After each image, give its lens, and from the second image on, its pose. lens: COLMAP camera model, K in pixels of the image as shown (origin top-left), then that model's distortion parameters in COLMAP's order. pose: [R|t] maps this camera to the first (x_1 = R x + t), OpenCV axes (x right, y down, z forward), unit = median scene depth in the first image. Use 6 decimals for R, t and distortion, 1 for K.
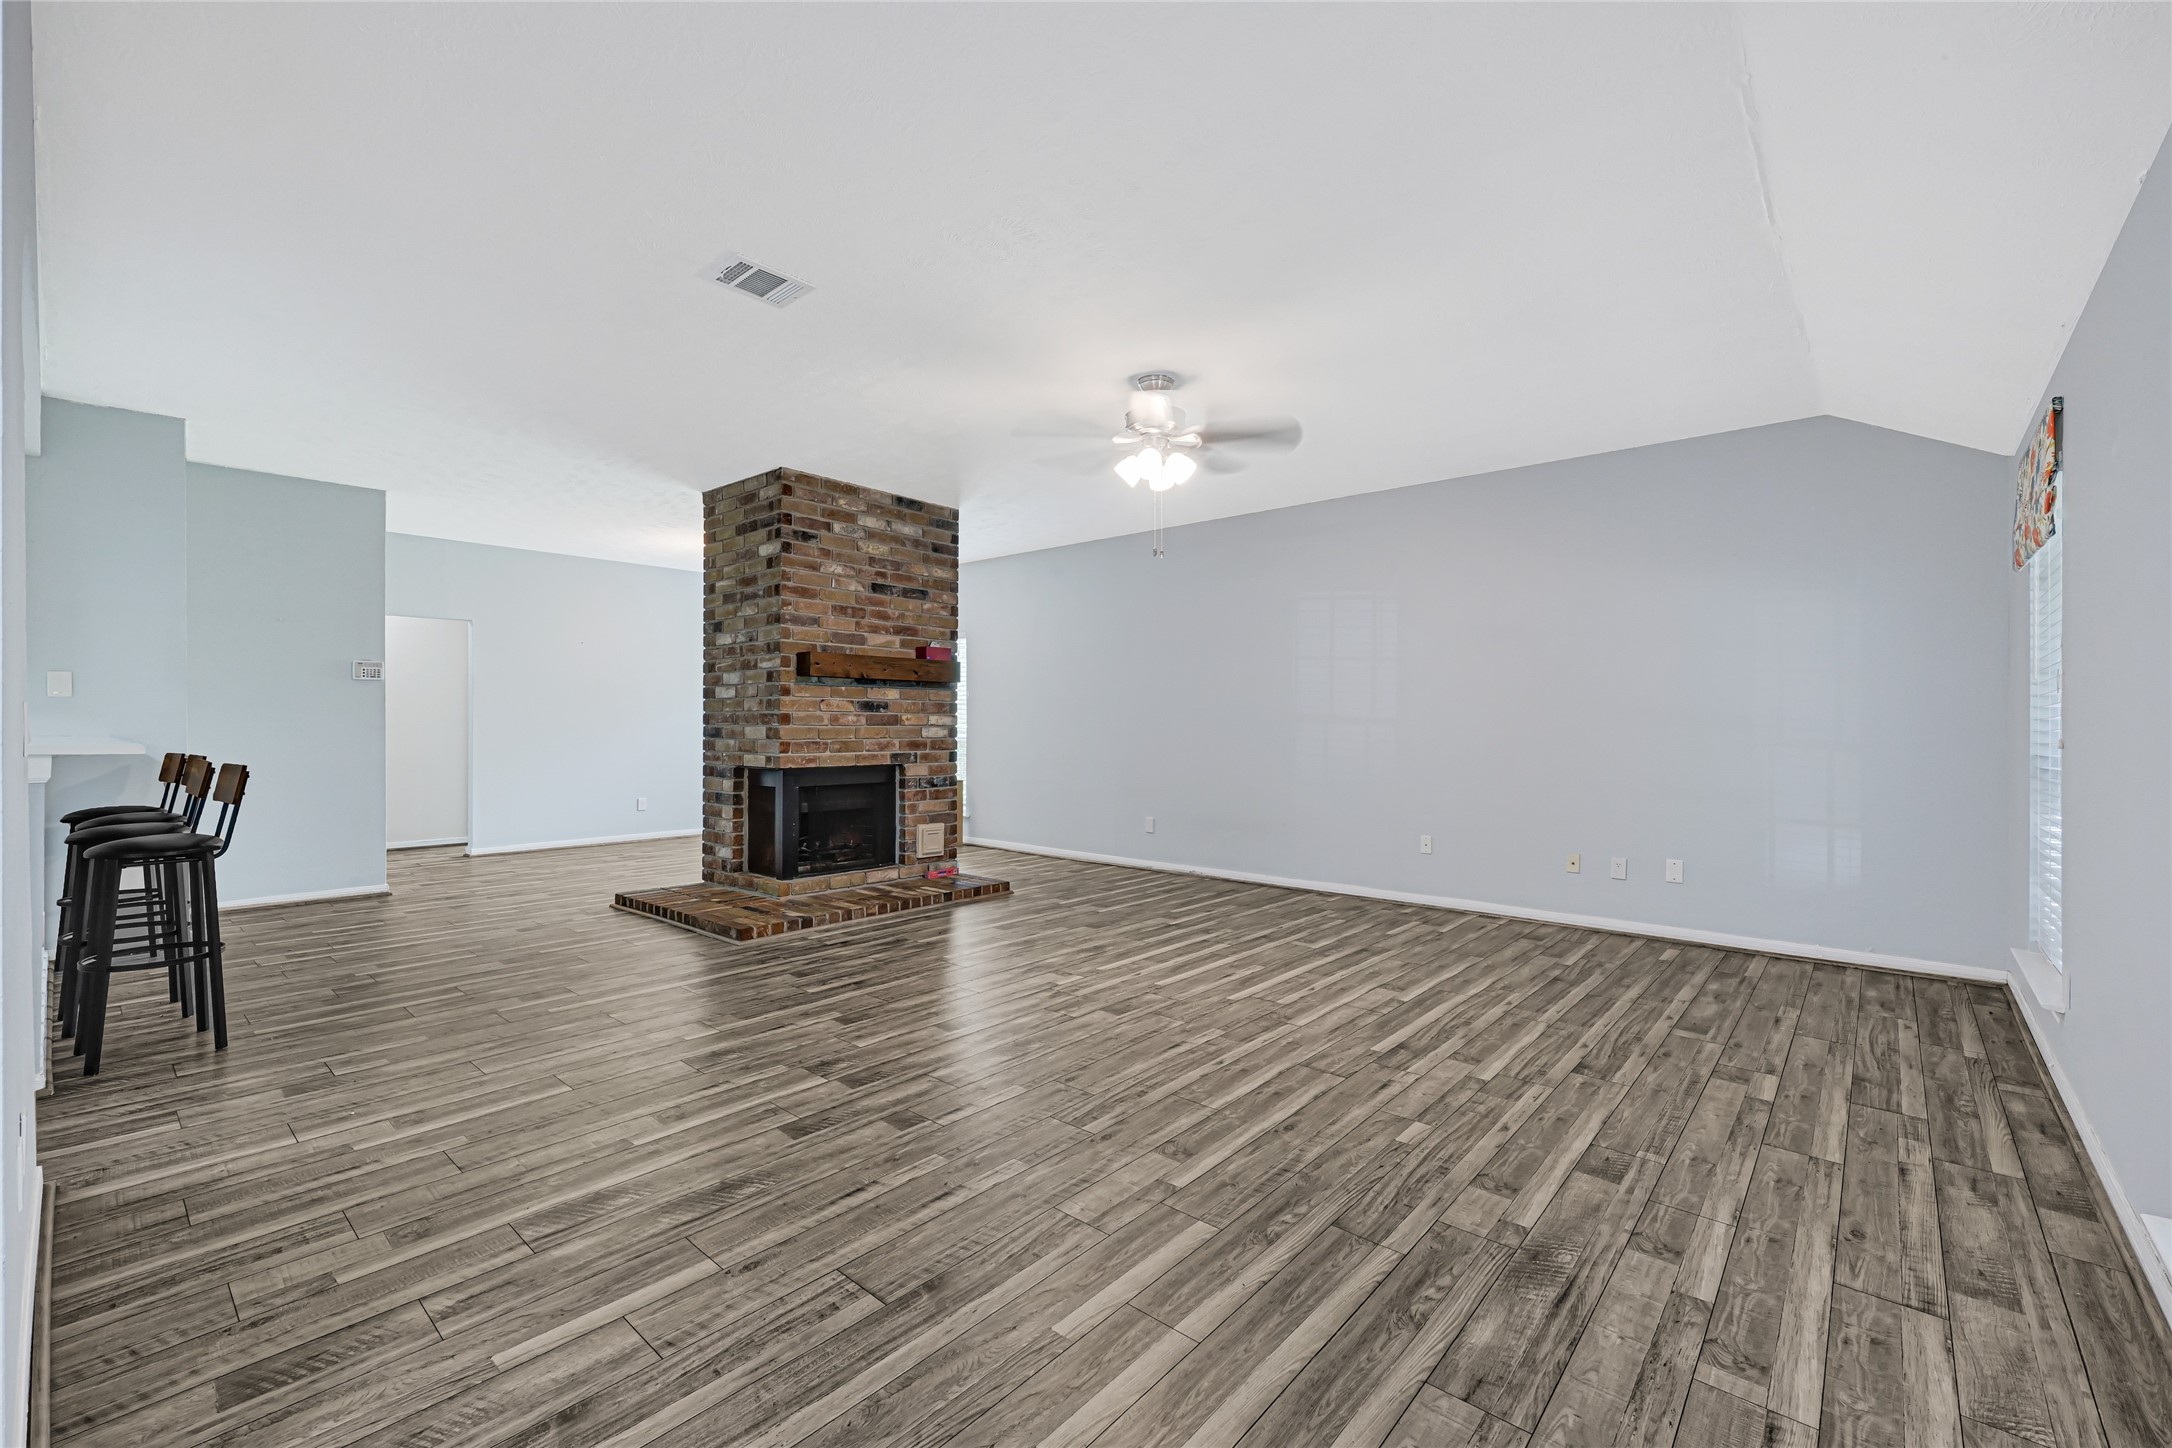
lens RADIAL K [[929.7, 0, 1094.4], [0, 929.7, 727.1], [0, 0, 1]] dist [0.002460, -0.000201]
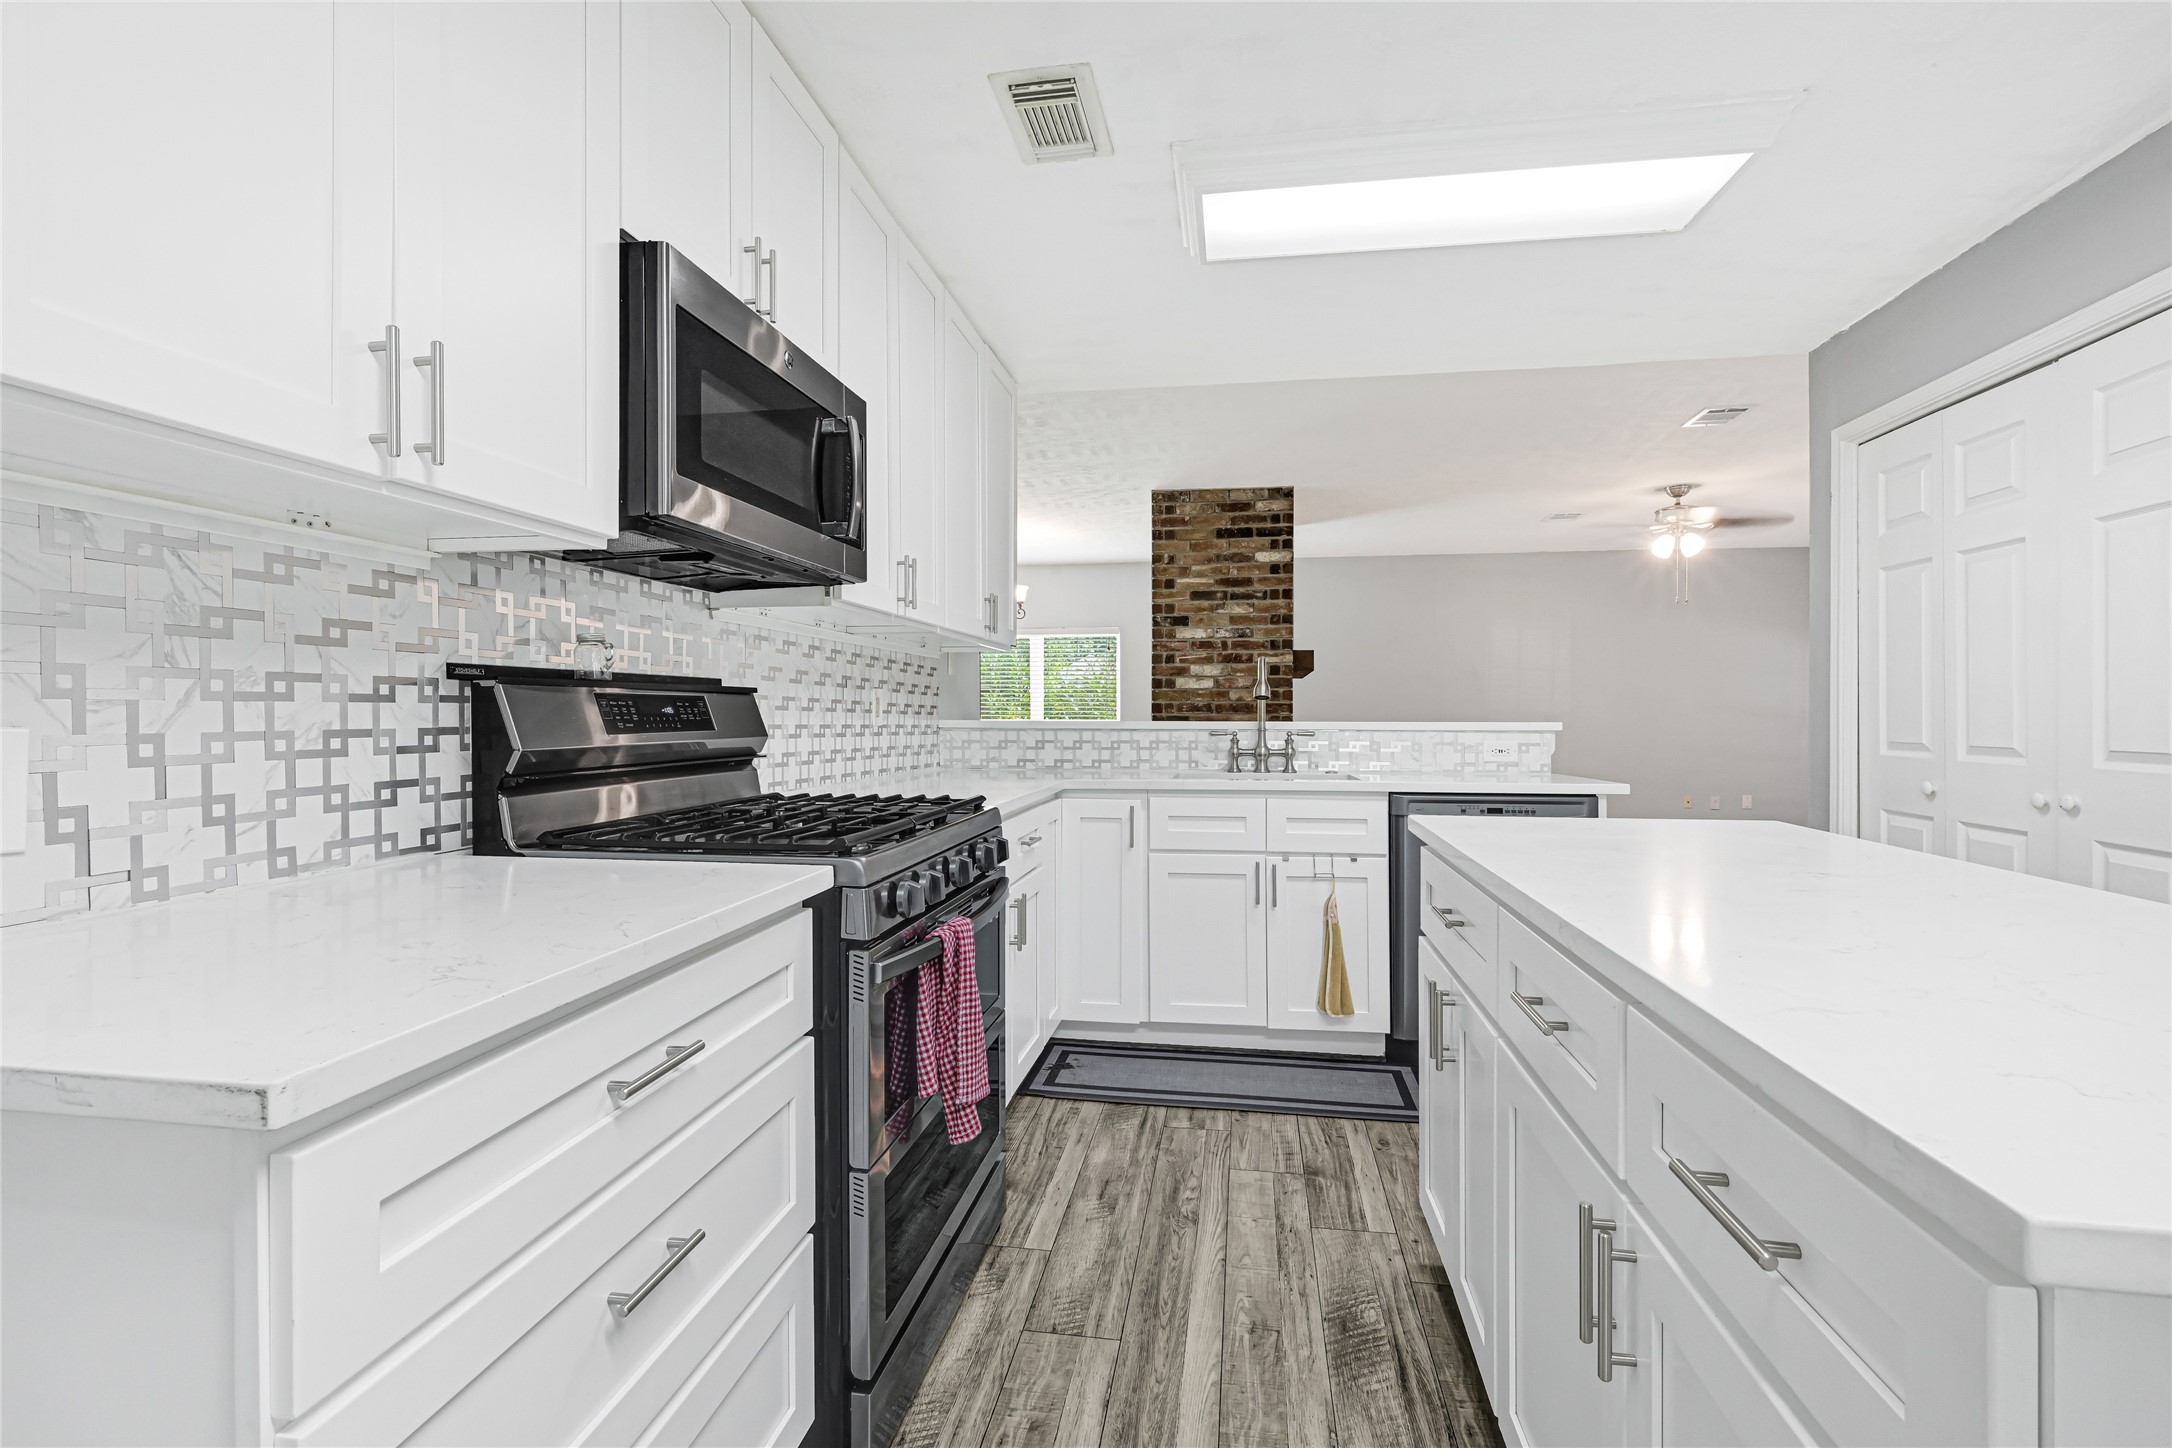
lens RADIAL K [[929.7, 0, 1102.7], [0, 929.7, 716.1], [0, 0, 1]] dist [0.002460, -0.000201]
pose [[0.853777, -0.002511, 0.520634, -1.072352], [0.002382, 0.999997, 0.000916, -0.000821], [-0.520634, 0.000458, 0.853780, 0.149744]]
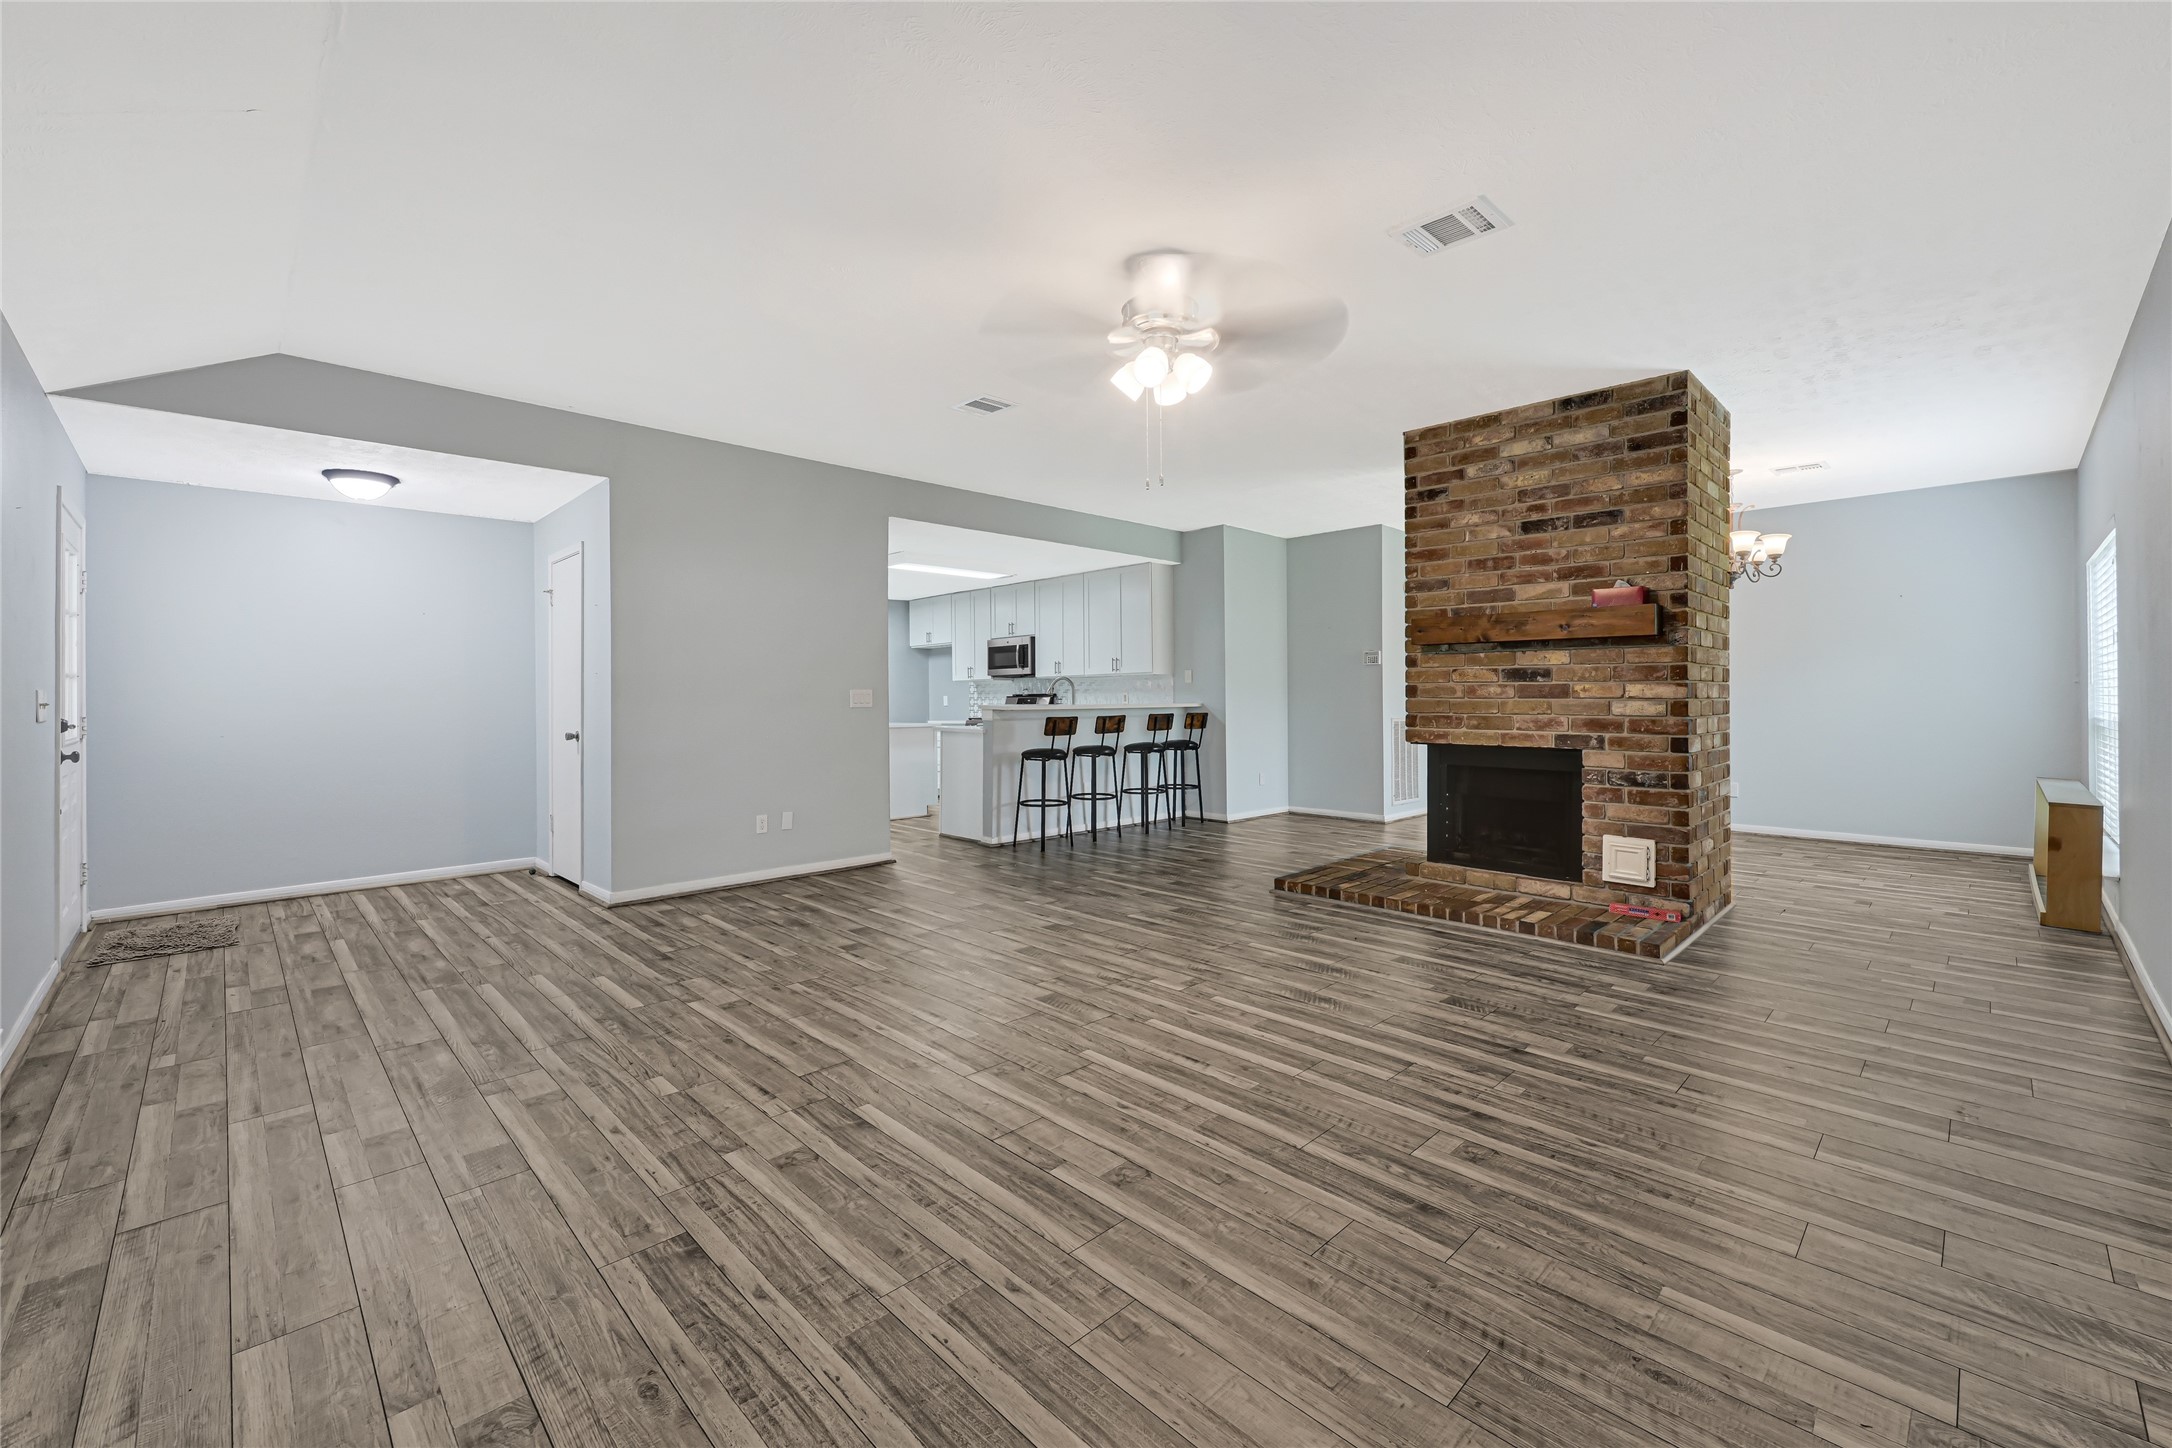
lens RADIAL K [[882.8, 0, 1078.5], [0, 882.8, 715.1], [0, 0, 1]] dist [-0.002096, 0.001017]
pose [[-0.092951, 0.021141, -0.995446, 0.587517], [-0.001968, 0.999769, 0.021416, -0.002997], [0.995669, 0.003950, -0.092888, 0.713249]]
